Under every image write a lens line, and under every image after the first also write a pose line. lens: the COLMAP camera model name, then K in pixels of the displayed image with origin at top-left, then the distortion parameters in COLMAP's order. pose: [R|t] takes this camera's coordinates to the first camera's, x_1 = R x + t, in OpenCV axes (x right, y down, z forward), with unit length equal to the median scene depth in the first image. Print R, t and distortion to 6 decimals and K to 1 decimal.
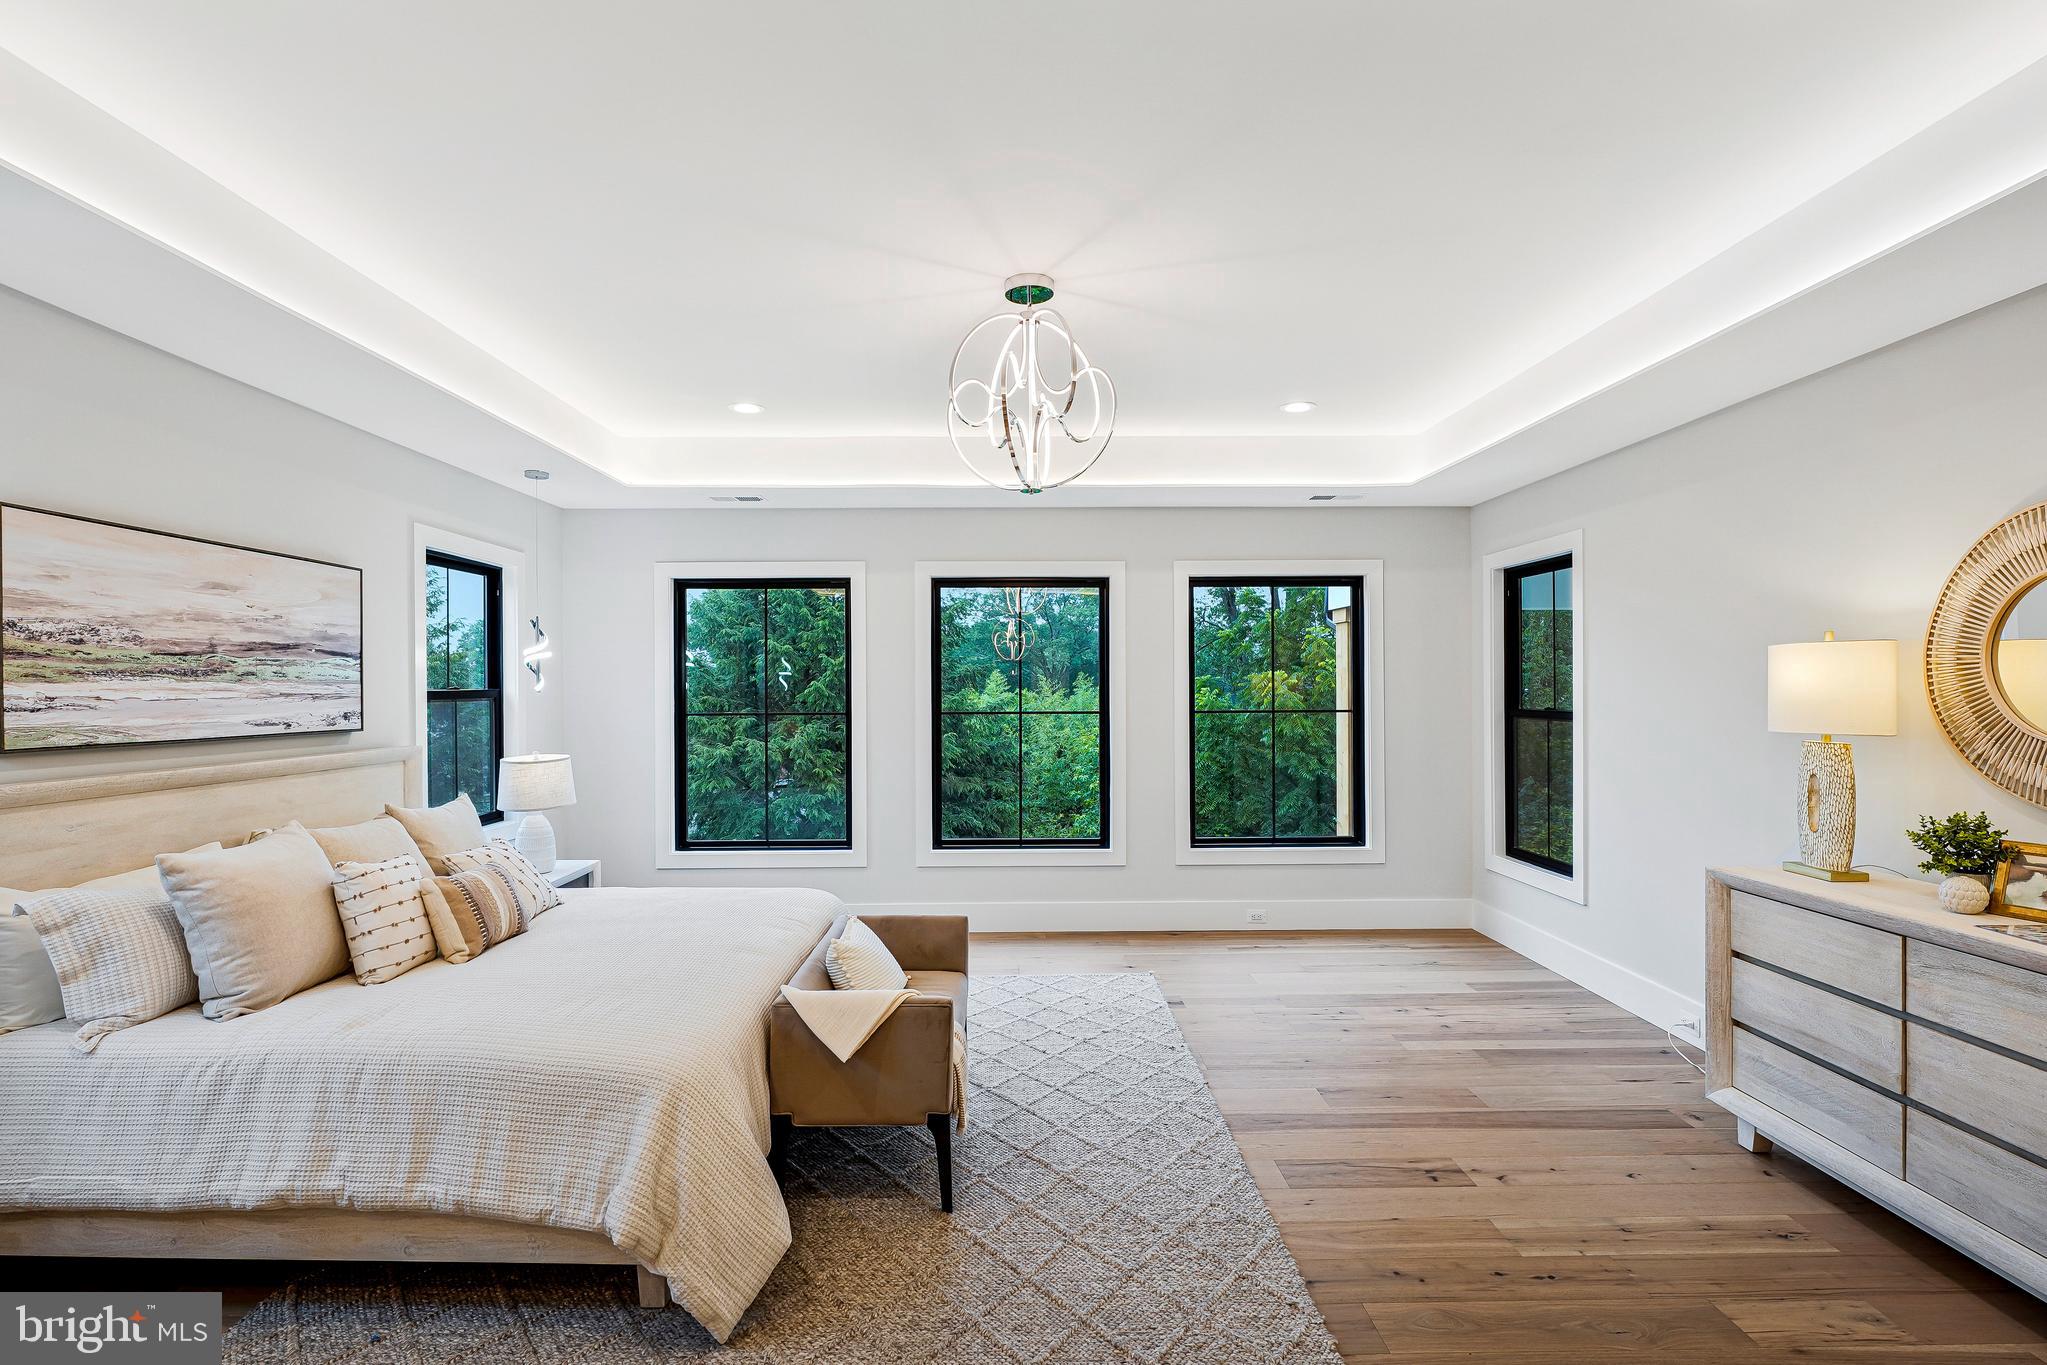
lens RADIAL K [[971.8, 0, 1031.2], [0, 971.8, 693.8], [0, 0, 1]] dist [-0.000394, -0.000371]
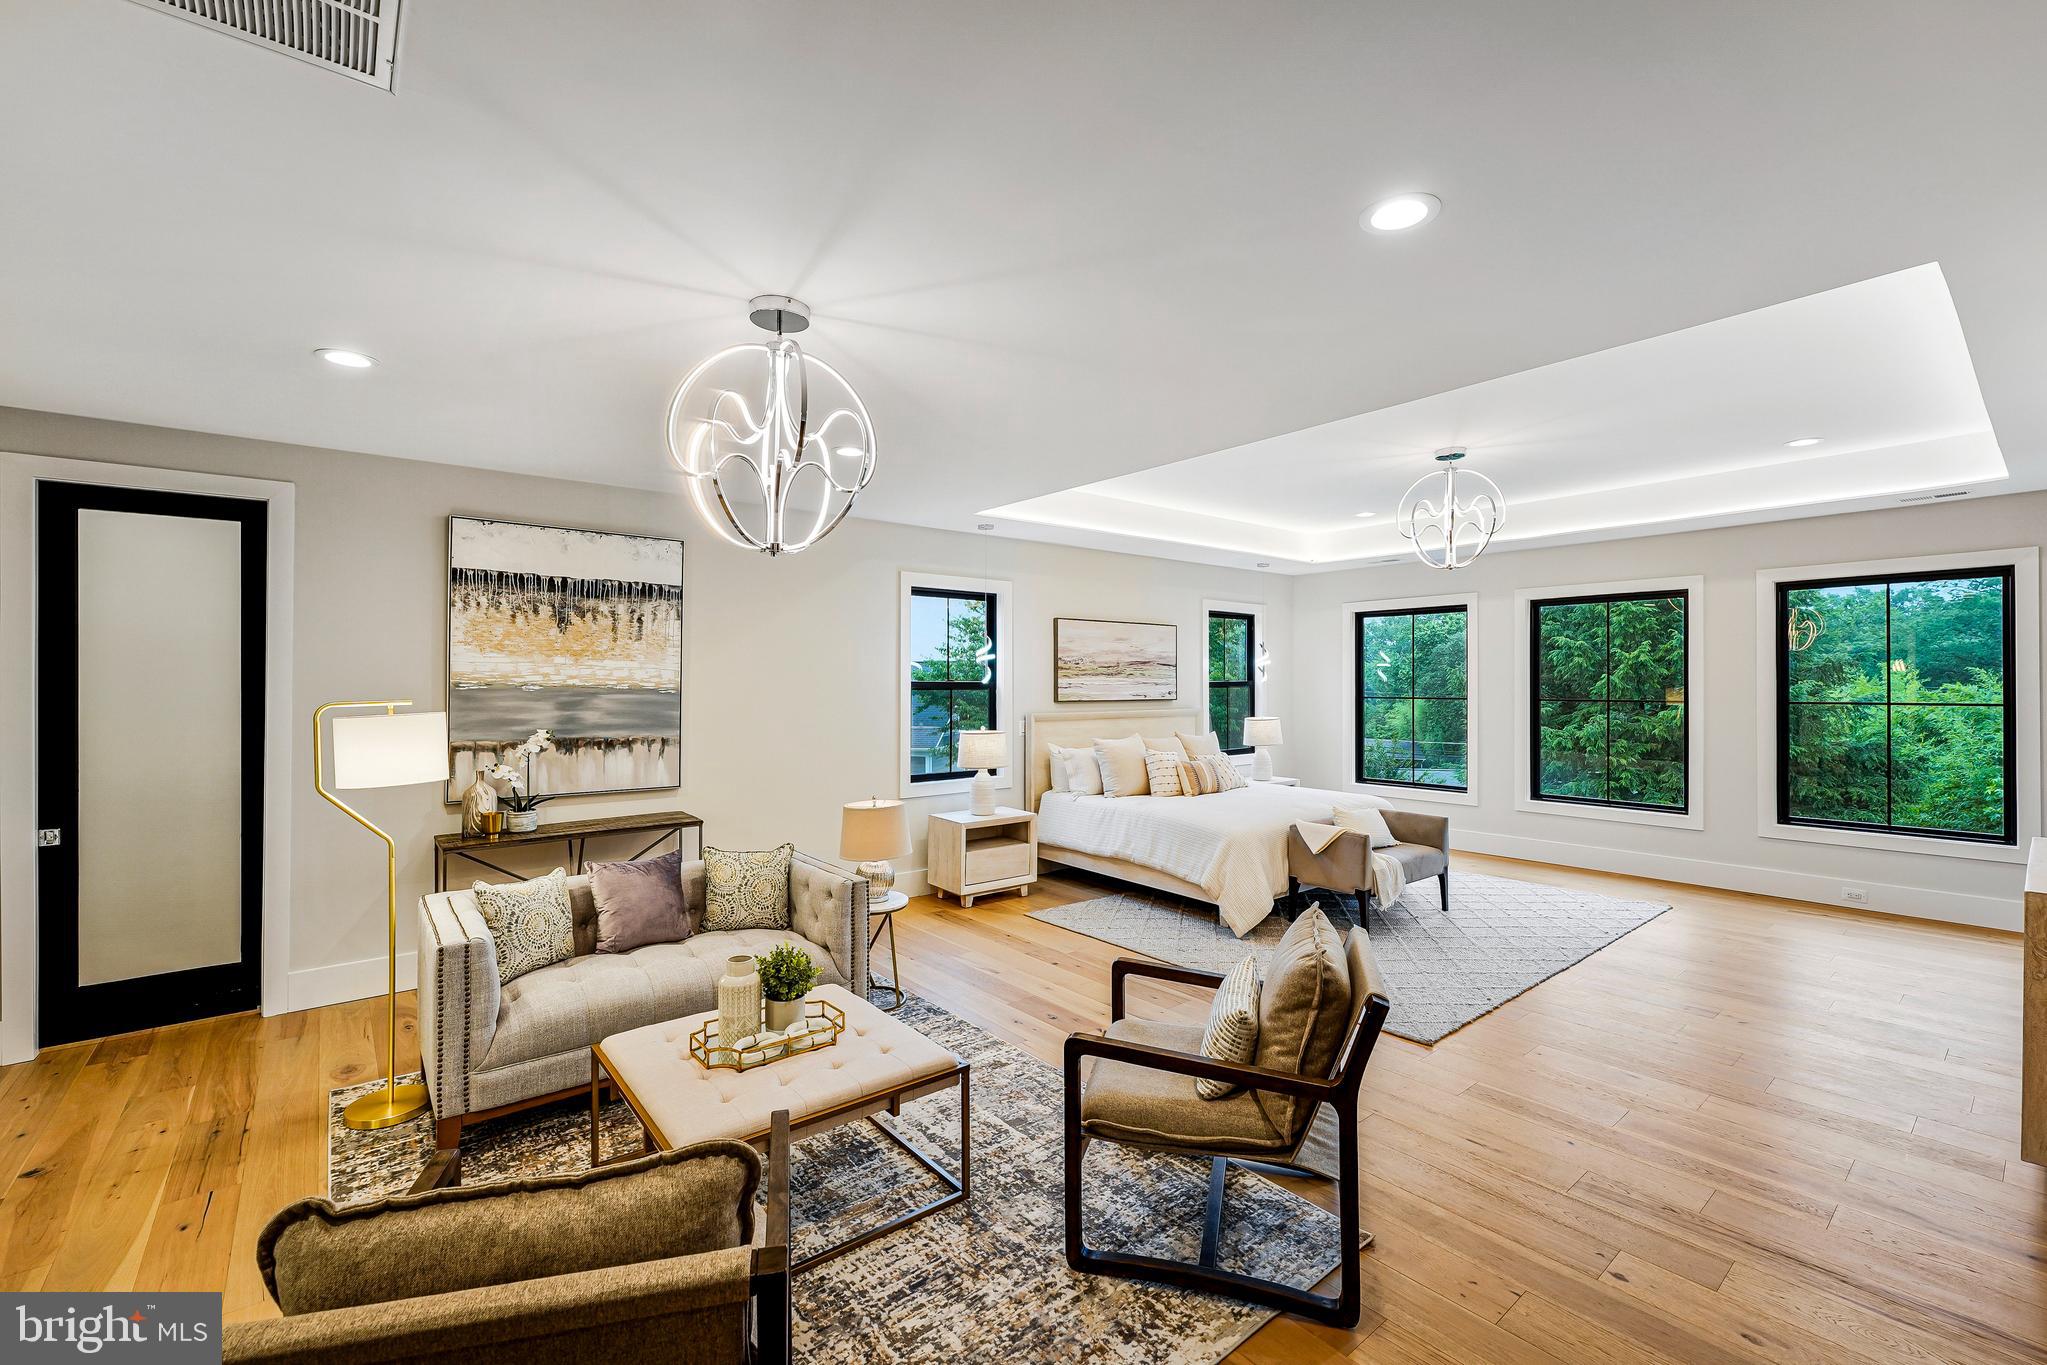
lens RADIAL K [[856.1, 0, 1022.5], [0, 856.1, 682.1], [0, 0, 1]] dist [-0.003574, -0.000182]
pose [[0.625933, 0.004786, -0.779862, 0.730426], [-0.007178, 0.999974, 0.000376, -0.000264], [0.779844, 0.005363, 0.625951, -0.578249]]
